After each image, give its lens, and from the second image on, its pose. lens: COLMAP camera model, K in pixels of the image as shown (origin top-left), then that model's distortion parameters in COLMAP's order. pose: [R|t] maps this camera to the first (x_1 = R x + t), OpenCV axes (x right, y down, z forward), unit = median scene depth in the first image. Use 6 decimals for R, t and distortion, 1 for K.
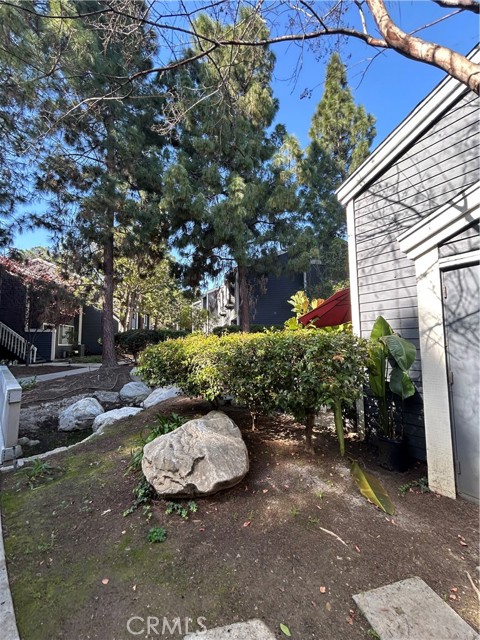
lens RADIAL K [[261.4, 0, 240.0], [0, 261.4, 320.0], [0, 0, 1]] dist [0.000935, -0.000050]
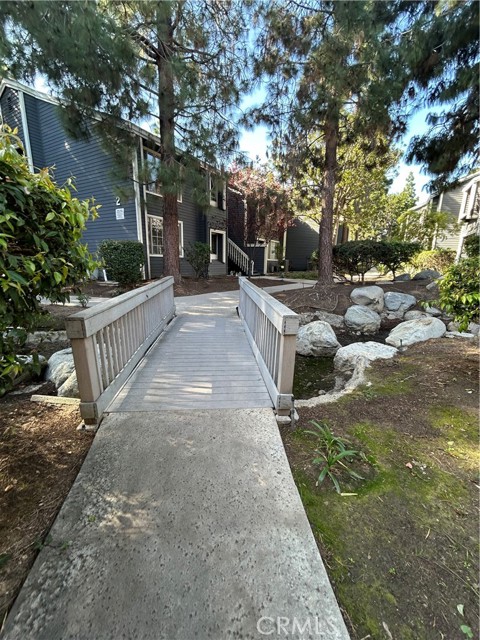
lens RADIAL K [[261.4, 0, 240.0], [0, 261.4, 320.0], [0, 0, 1]] dist [0.000935, -0.000050]
pose [[0.780696, 0.160395, -0.603977, -0.165780], [0.030534, 0.955554, 0.293230, 0.023376], [0.624165, -0.247366, 0.741099, 0.127798]]
